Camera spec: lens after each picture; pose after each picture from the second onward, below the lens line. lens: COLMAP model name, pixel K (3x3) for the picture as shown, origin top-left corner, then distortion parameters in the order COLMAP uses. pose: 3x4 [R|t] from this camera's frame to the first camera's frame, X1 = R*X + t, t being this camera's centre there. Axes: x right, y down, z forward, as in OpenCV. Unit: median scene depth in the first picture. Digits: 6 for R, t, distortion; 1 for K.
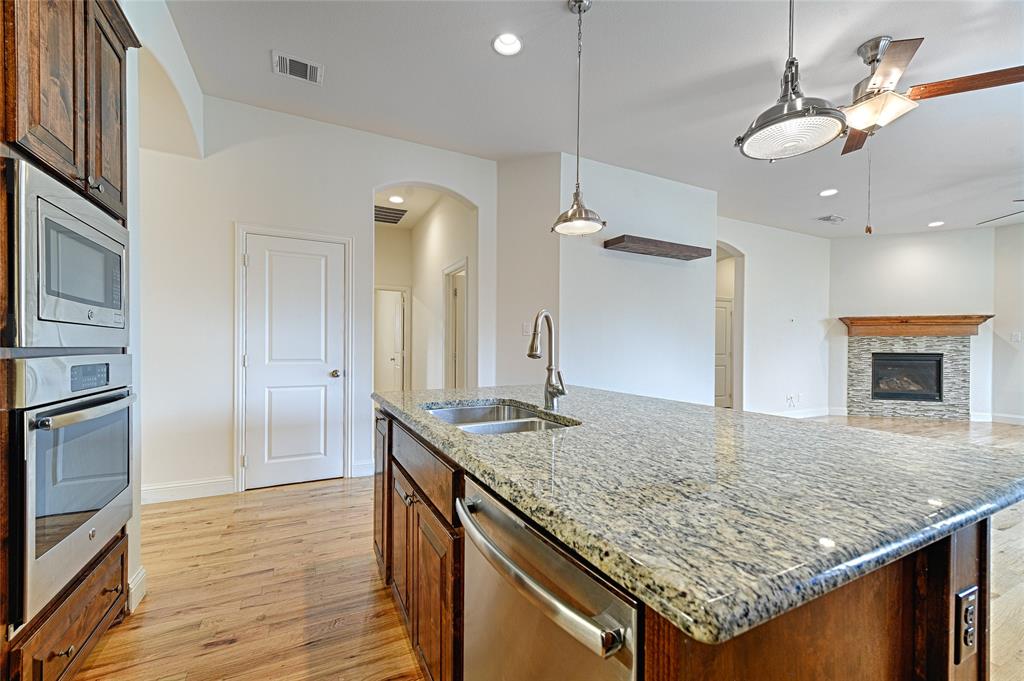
lens RADIAL K [[417.6, 0, 513.7], [0, 417.6, 346.9], [0, 0, 1]] dist [0.008835, -0.000358]
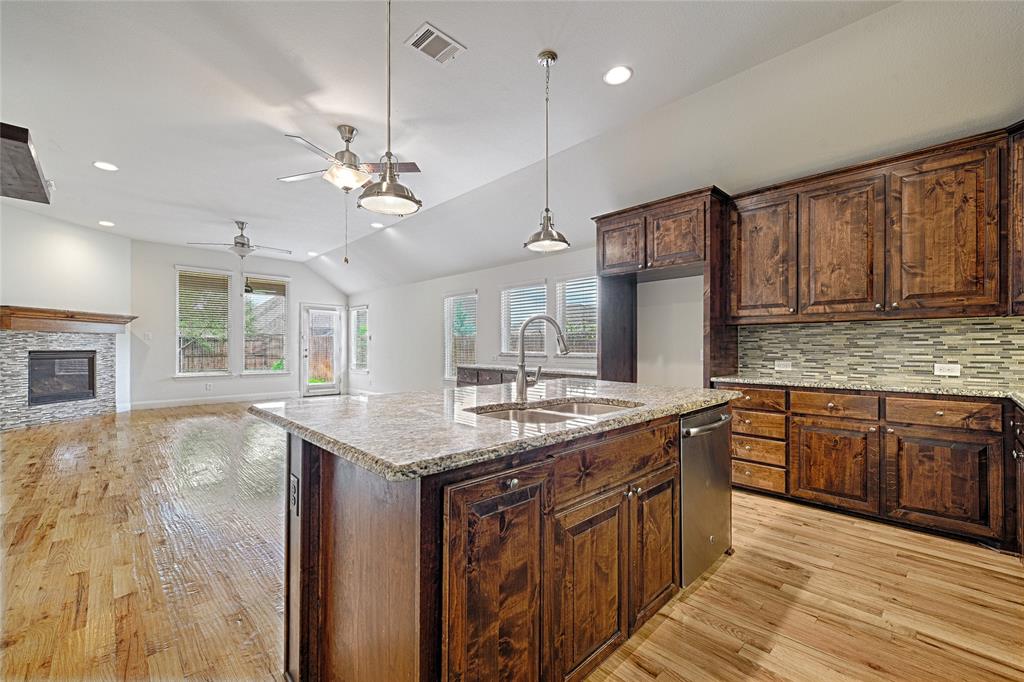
lens RADIAL K [[417.6, 0, 513.7], [0, 417.6, 347.4], [0, 0, 1]] dist [0.008835, -0.000358]
pose [[-0.294143, -0.006048, 0.955742, -0.243885], [-0.002037, 0.999982, 0.005701, 0.000098], [-0.955759, -0.000270, -0.294150, 0.335433]]
